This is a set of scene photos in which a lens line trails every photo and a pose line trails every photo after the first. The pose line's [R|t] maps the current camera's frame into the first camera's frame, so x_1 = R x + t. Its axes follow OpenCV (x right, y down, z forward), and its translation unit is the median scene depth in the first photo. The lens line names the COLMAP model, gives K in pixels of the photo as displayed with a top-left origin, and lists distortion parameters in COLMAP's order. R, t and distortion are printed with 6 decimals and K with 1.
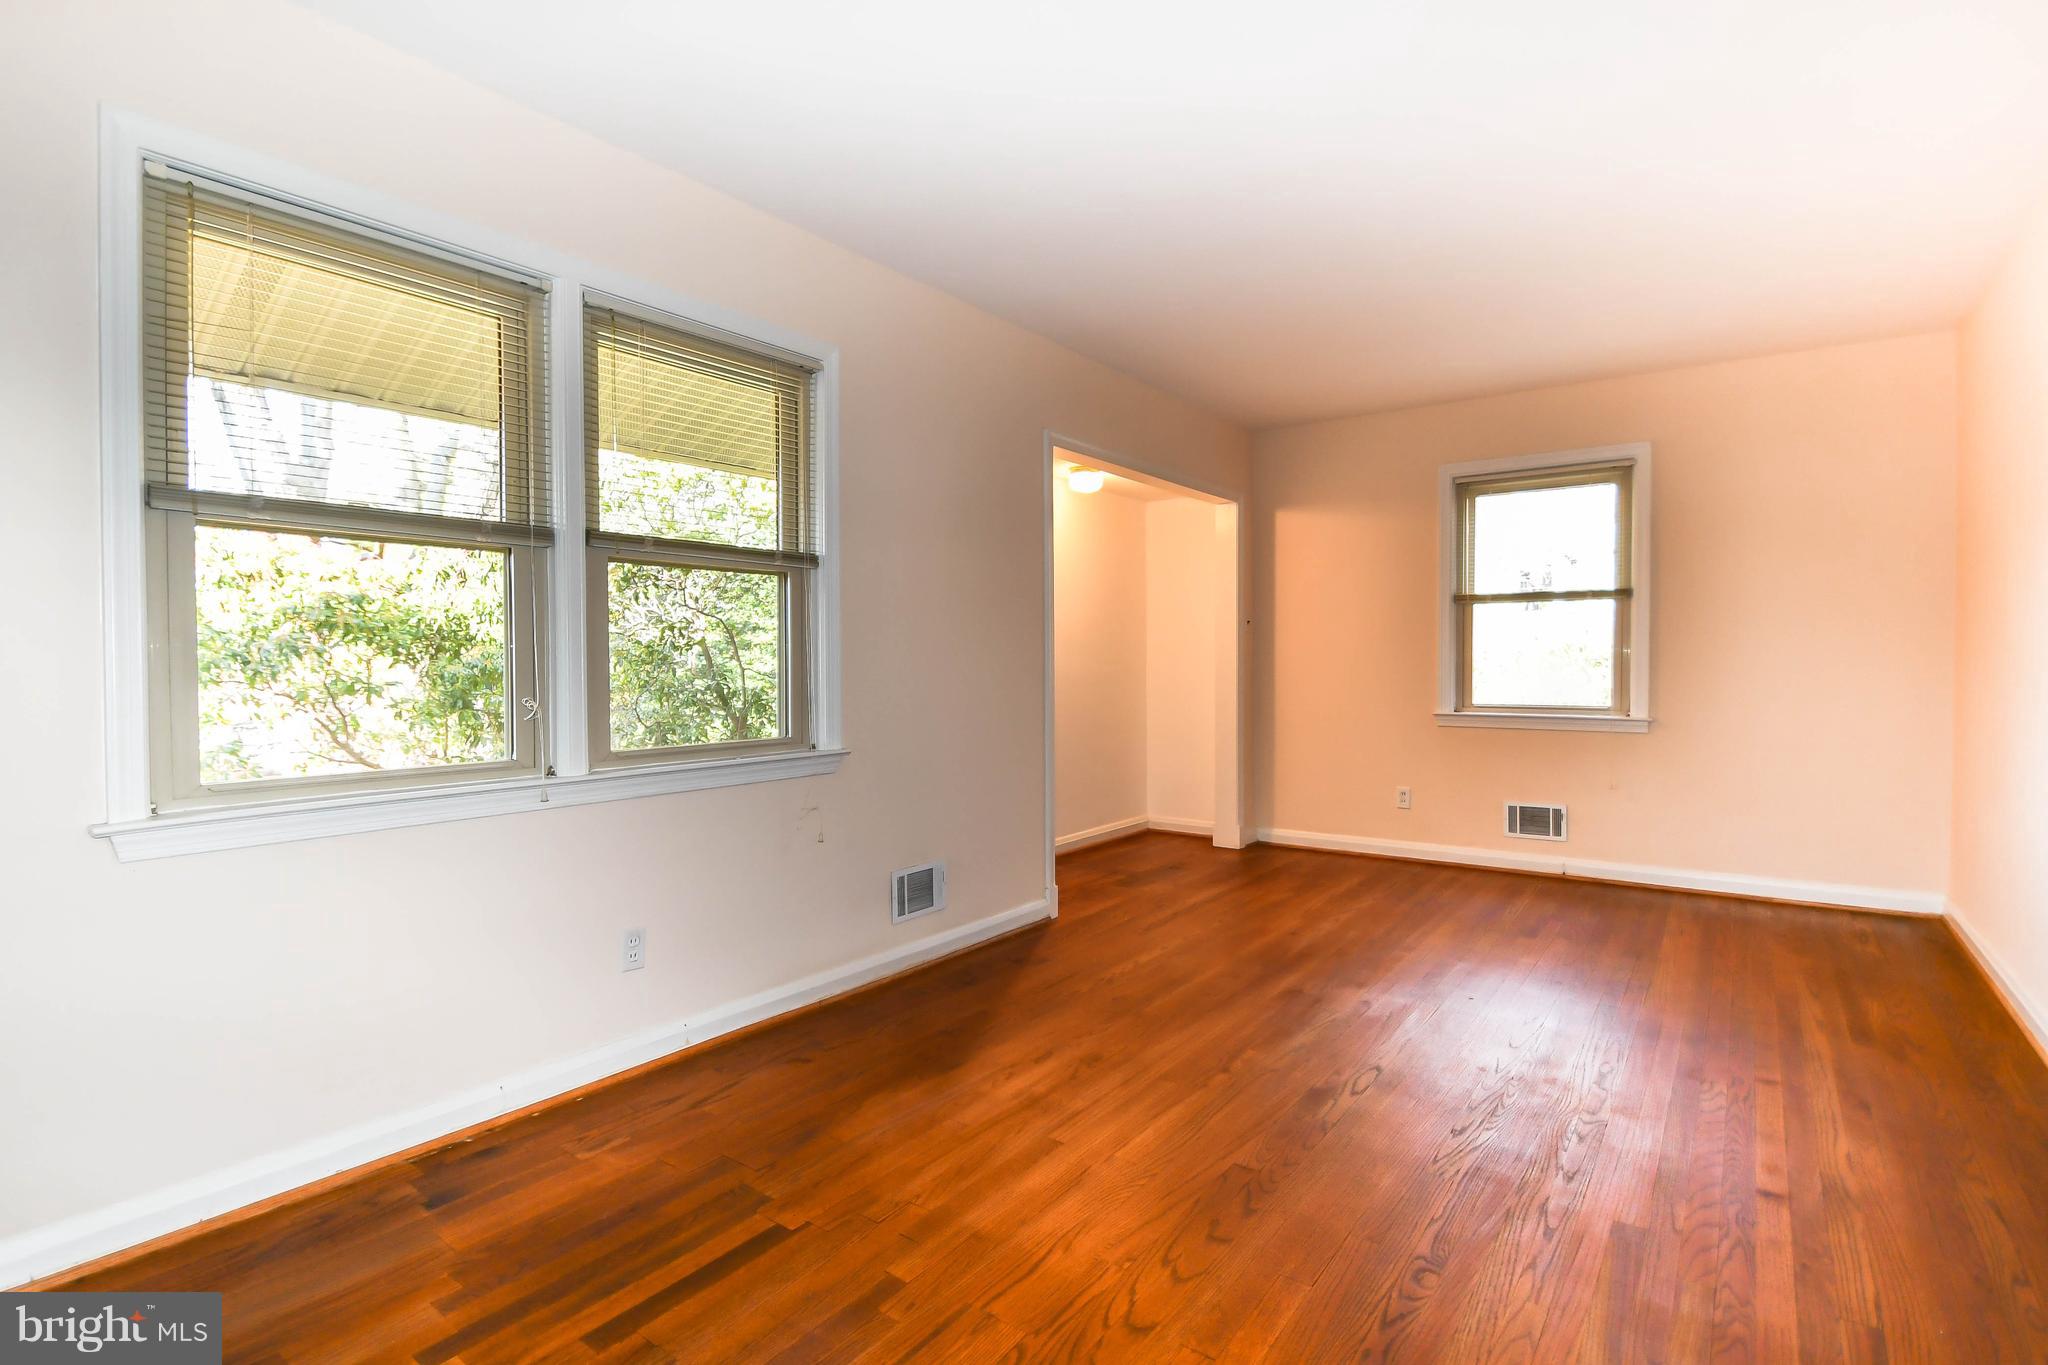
lens RADIAL K [[983.3, 0, 1004.7], [0, 983.3, 685.8], [0, 0, 1]] dist [-0.000942, -0.009169]
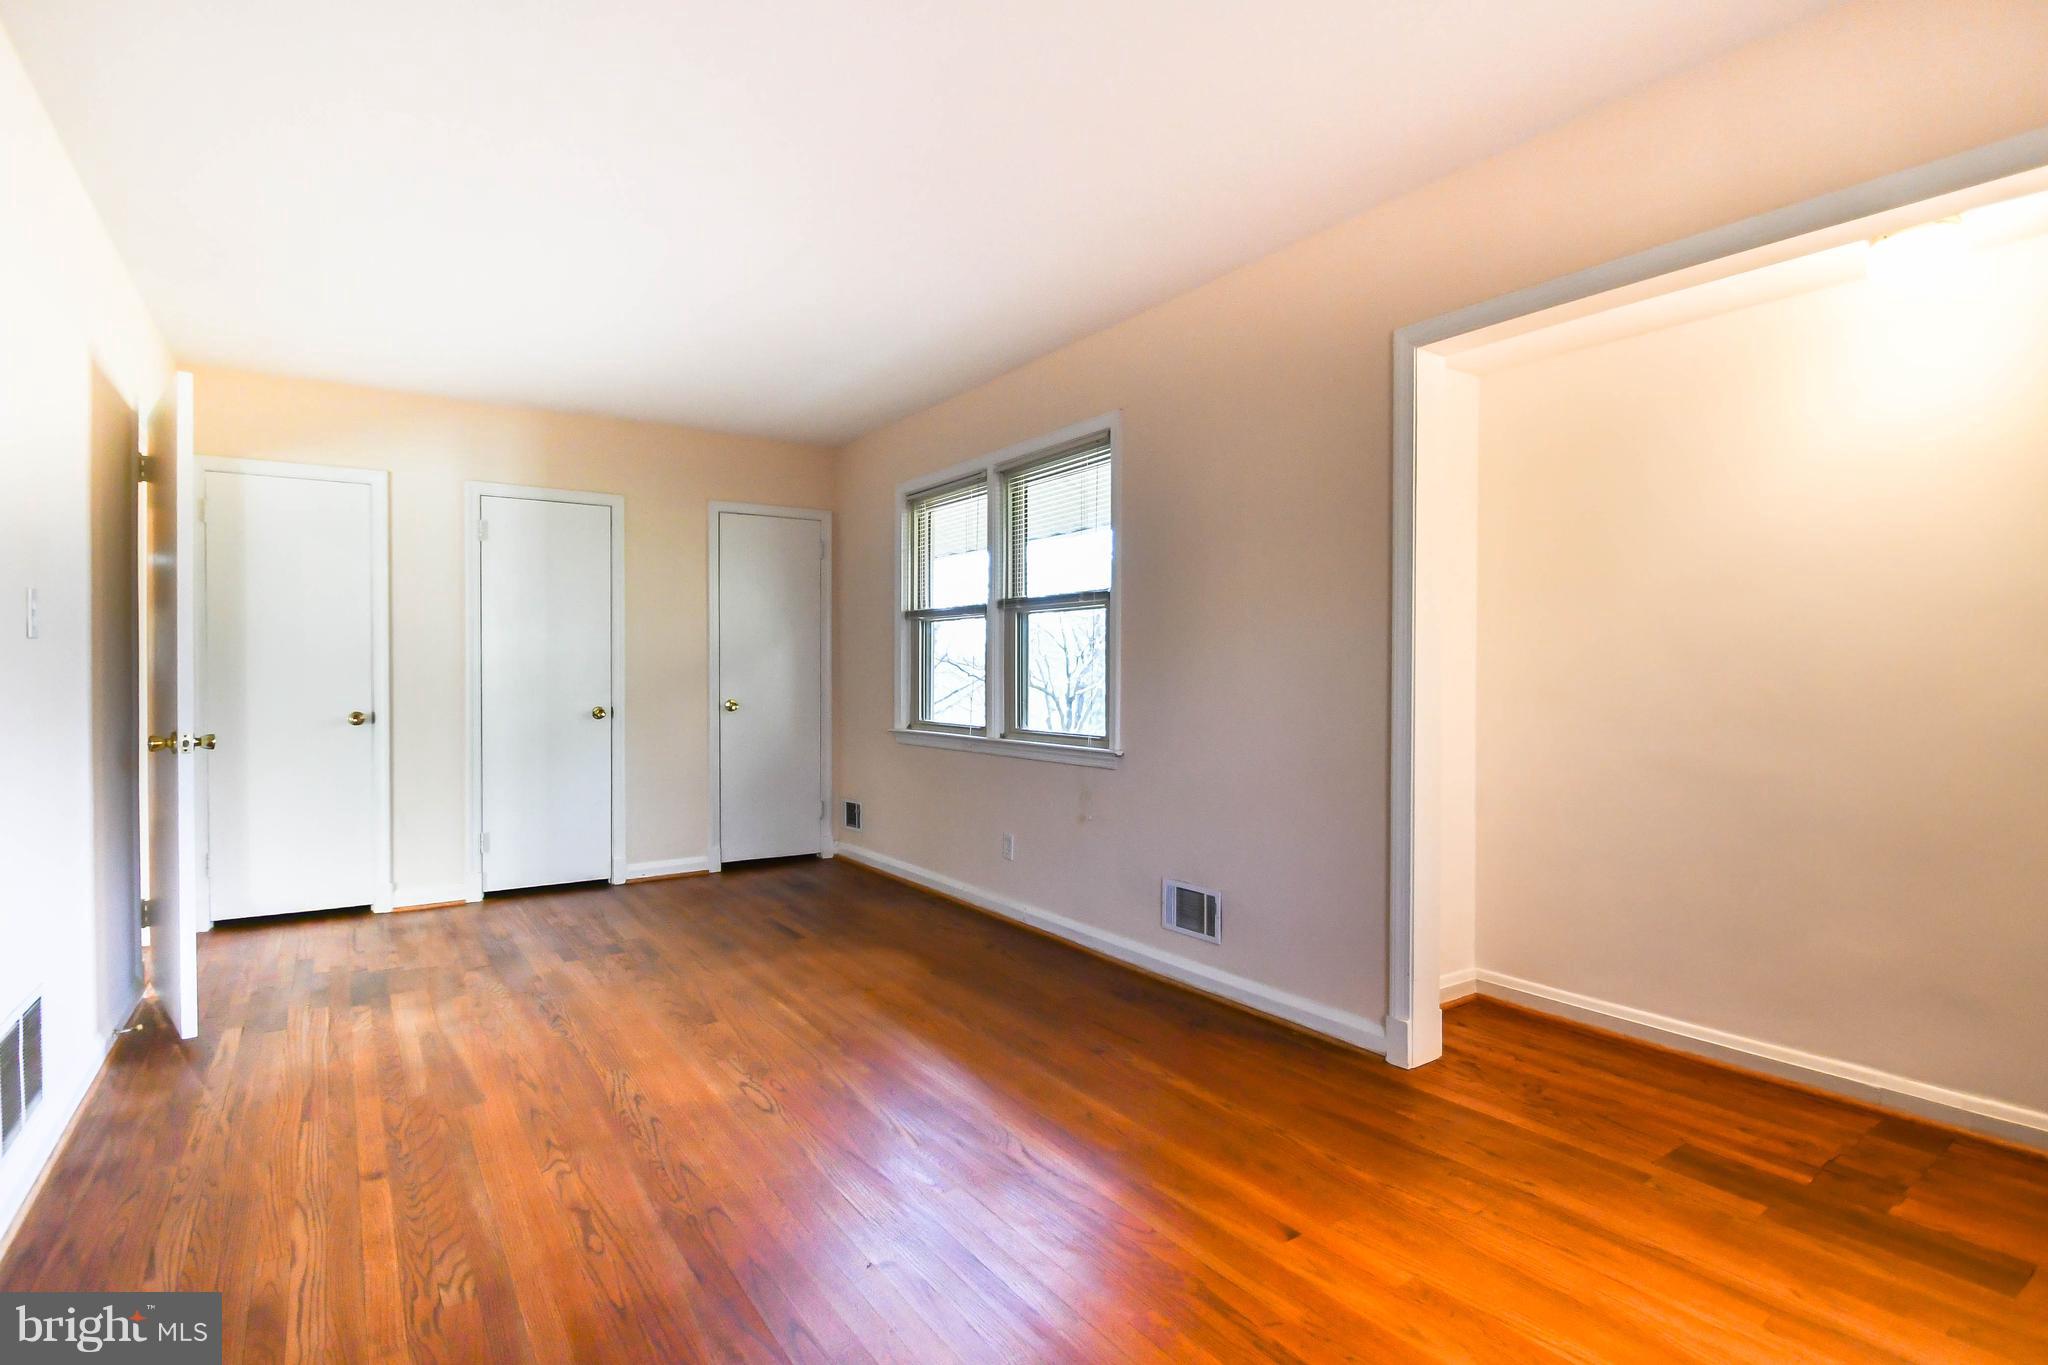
lens RADIAL K [[983.3, 0, 1004.7], [0, 983.3, 685.8], [0, 0, 1]] dist [-0.000942, -0.009169]
pose [[-0.321336, 0.014969, -0.946847, 0.988305], [-0.025272, 0.999383, 0.024376, -0.038427], [0.946628, 0.031762, -0.320760, 1.245702]]
